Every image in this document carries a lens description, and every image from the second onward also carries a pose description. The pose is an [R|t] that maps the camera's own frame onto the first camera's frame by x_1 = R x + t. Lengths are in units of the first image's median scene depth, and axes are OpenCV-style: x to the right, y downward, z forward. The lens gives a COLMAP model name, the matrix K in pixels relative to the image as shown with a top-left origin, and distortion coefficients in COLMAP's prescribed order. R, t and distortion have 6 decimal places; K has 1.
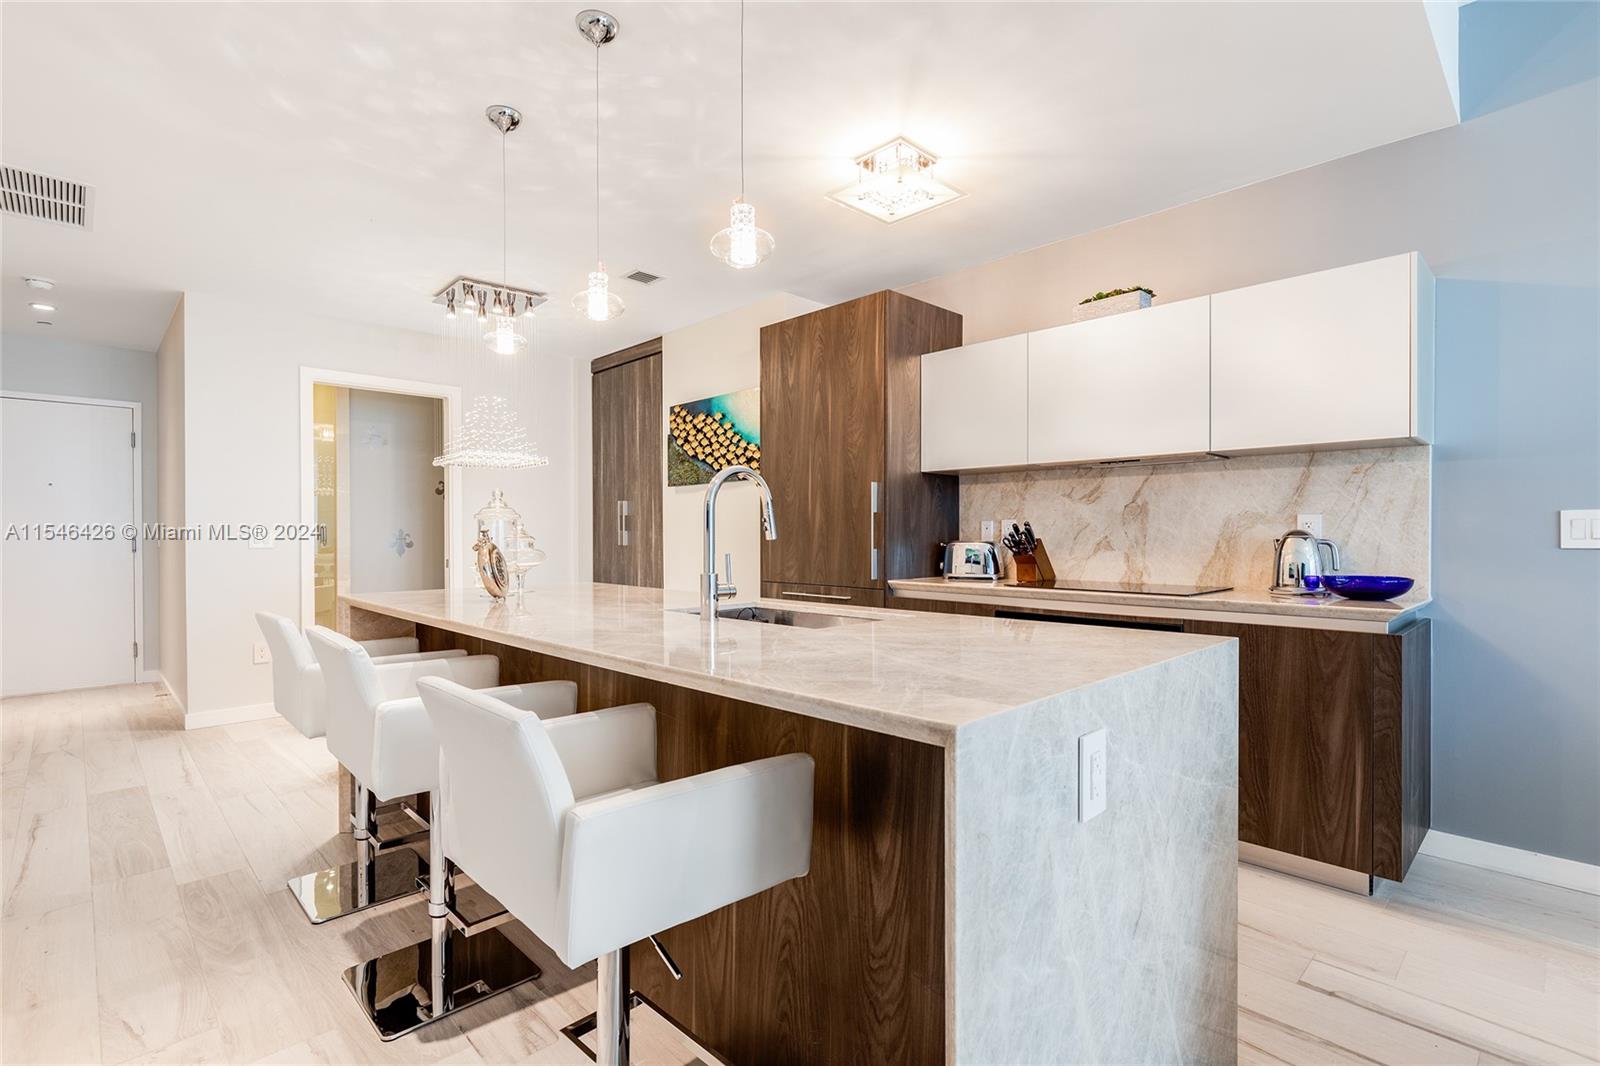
lens RADIAL K [[743.3, 0, 798.2], [0, 743.3, 538.8], [0, 0, 1]] dist [0.003525, 0.000624]
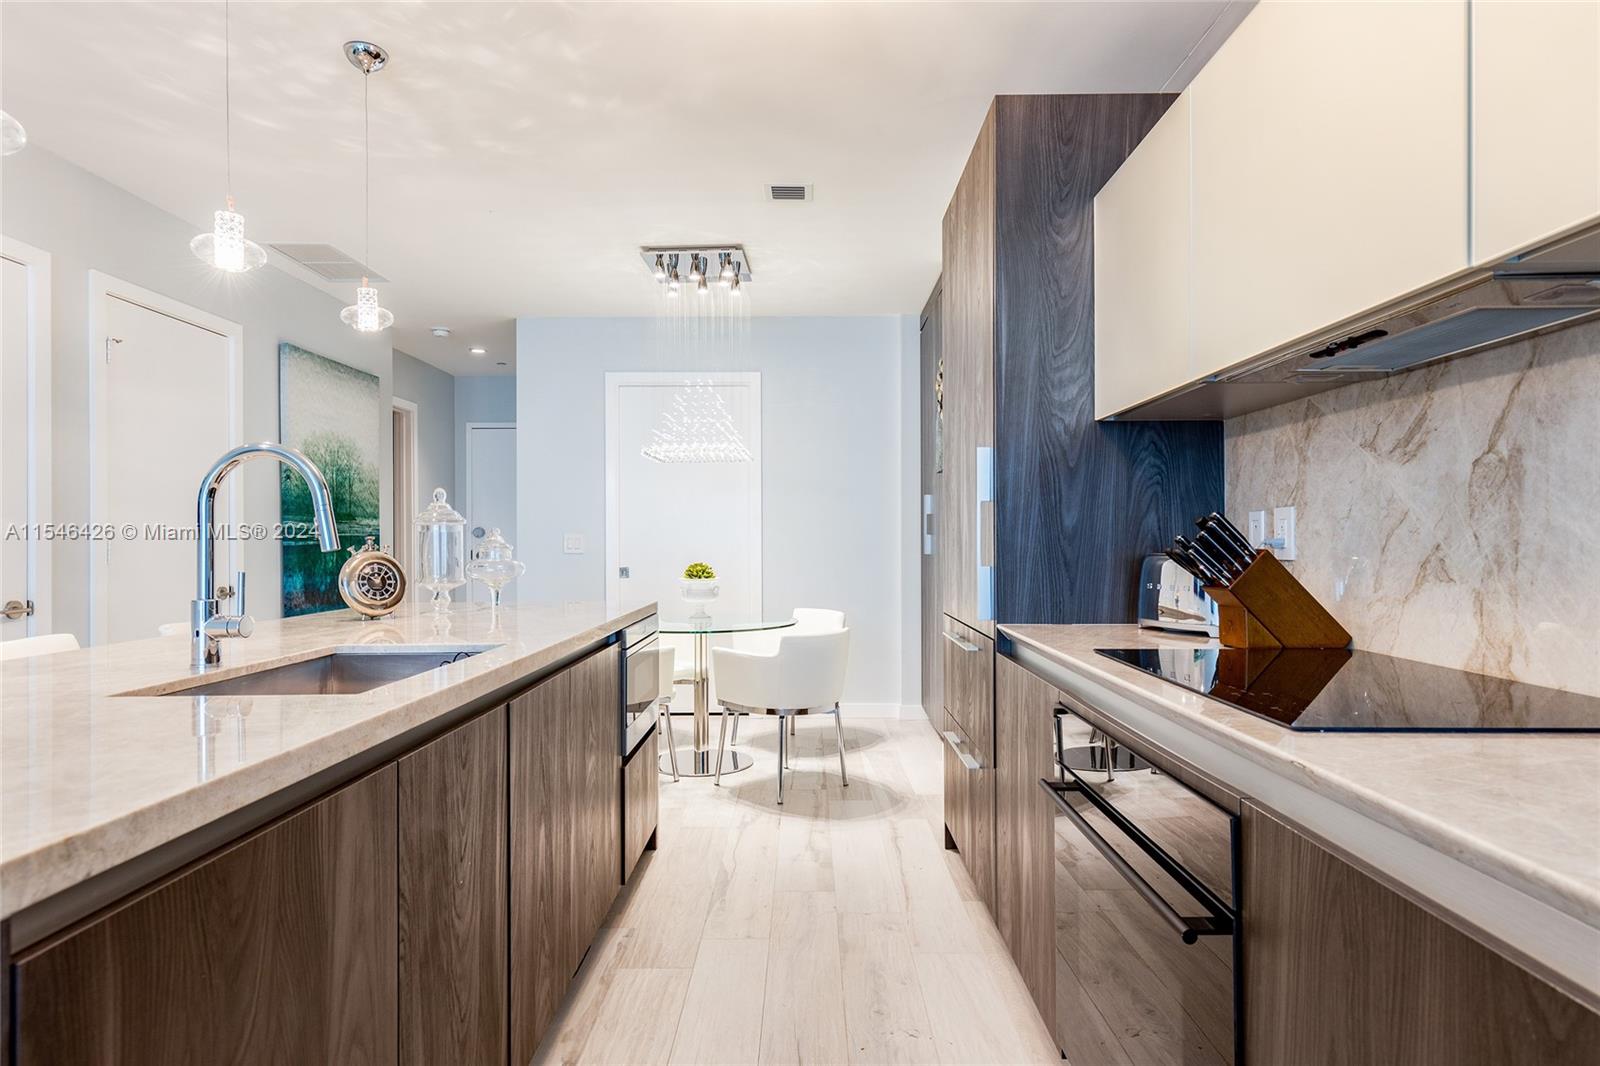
lens RADIAL K [[895.1, 0, 807.2], [0, 895.1, 539.3], [0, 0, 1]] dist [0.001933, 0.000817]
pose [[0.718558, -0.000686, -0.695467, 0.373983], [-0.003112, 0.999986, -0.004201, -0.002452], [0.695460, 0.005182, 0.718546, 0.332260]]
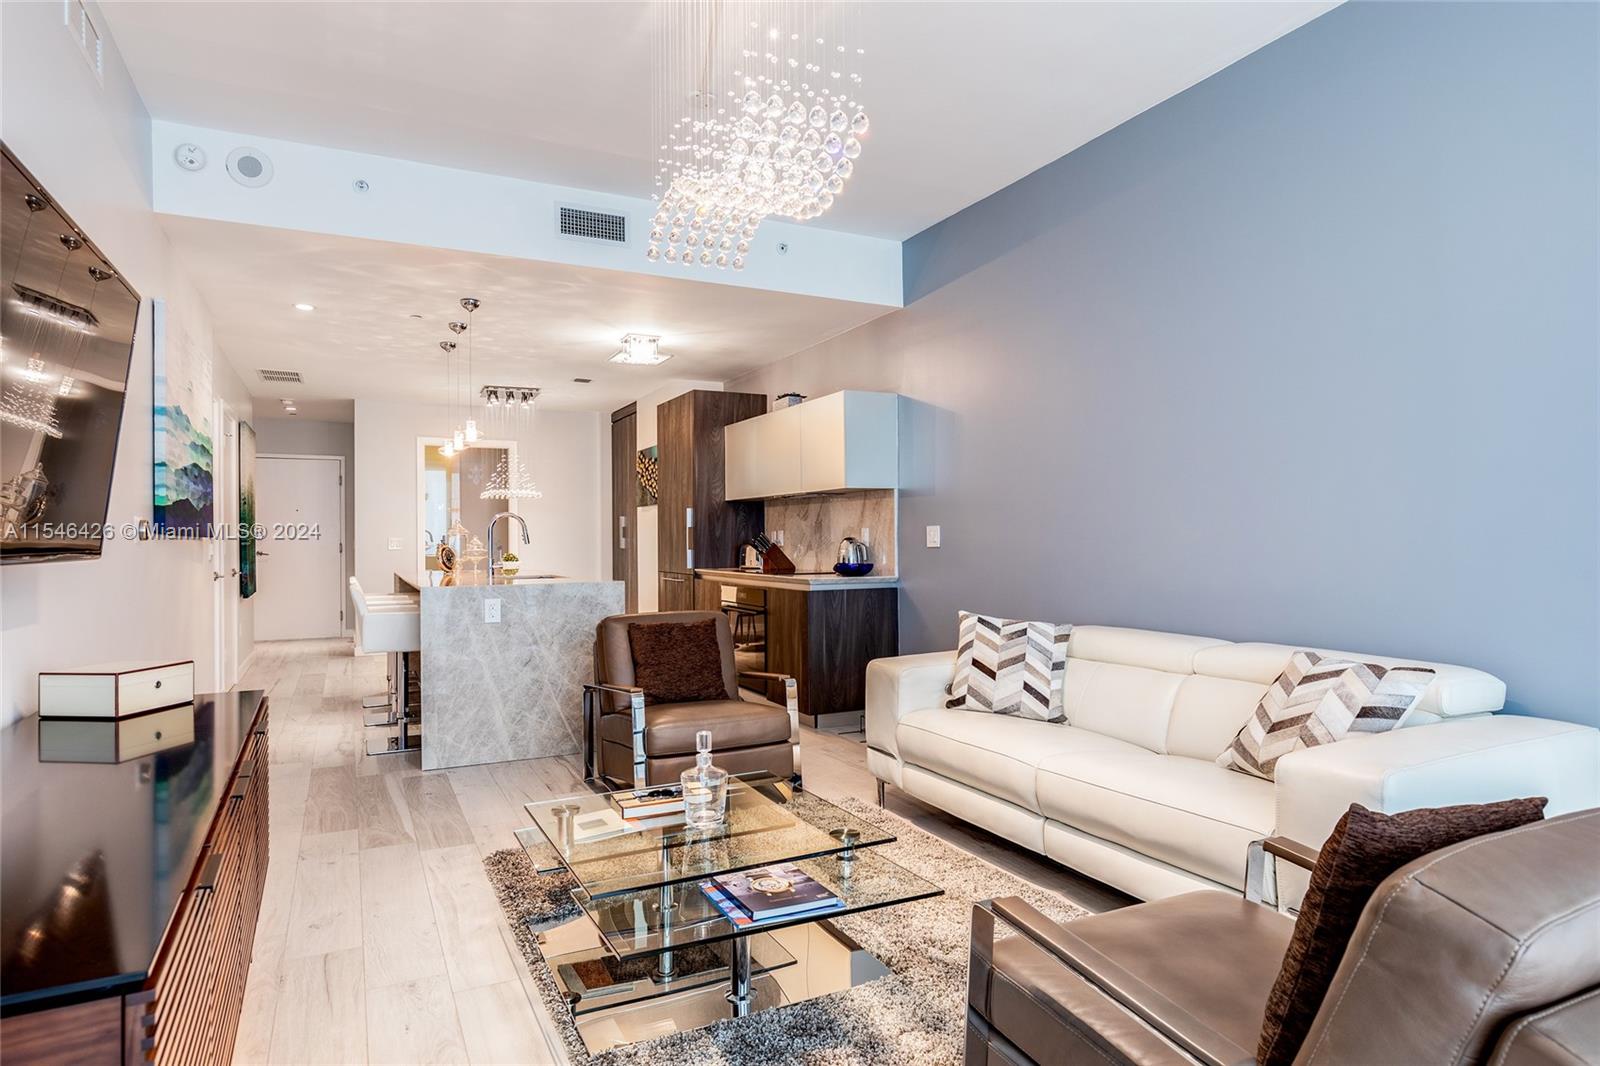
lens RADIAL K [[895.1, 0, 807.2], [0, 895.1, 539.3], [0, 0, 1]] dist [0.001933, 0.000817]
pose [[0.956401, -0.002824, -0.292043, 0.720607], [0.000940, 0.999978, -0.006592, 0.003786], [0.292055, 0.006030, 0.956382, -0.617481]]
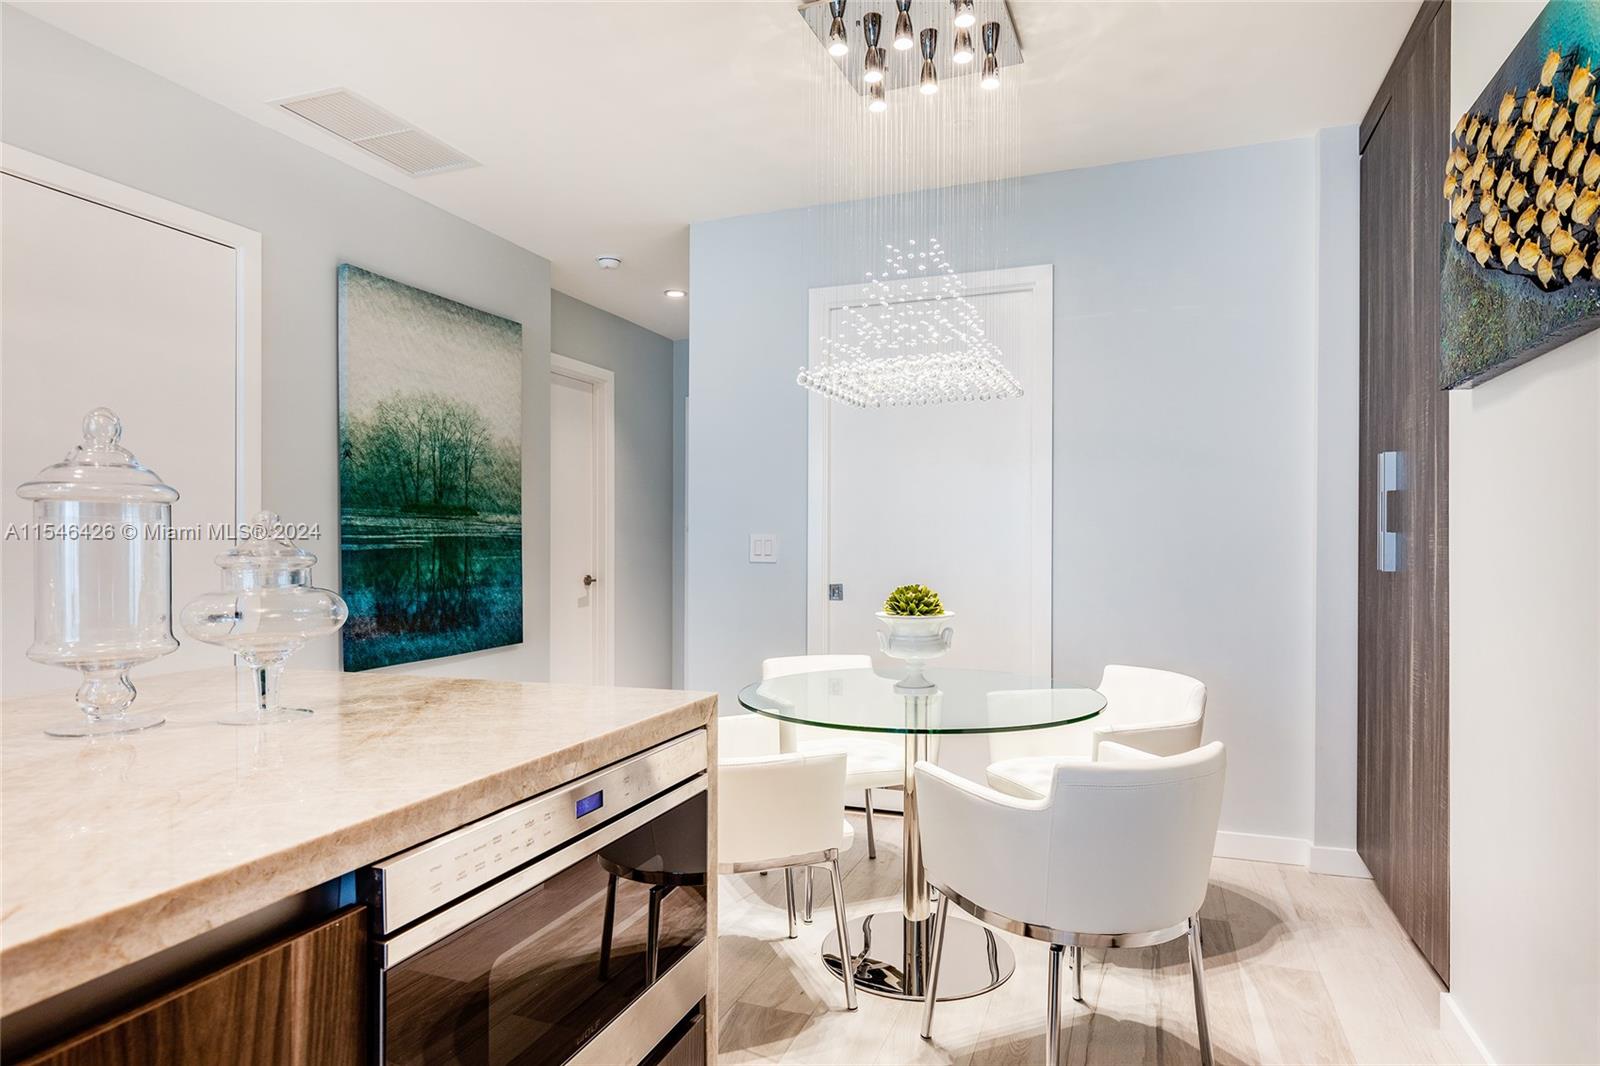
lens RADIAL K [[921.7, 0, 793.7], [0, 921.7, 552.7], [0, 0, 1]] dist [-0.000788, 0.000559]
pose [[0.426294, 0.009155, -0.904538, 0.068859], [-0.005255, 0.999957, 0.007644, -0.003211], [0.904569, 0.001495, 0.426324, 0.658711]]
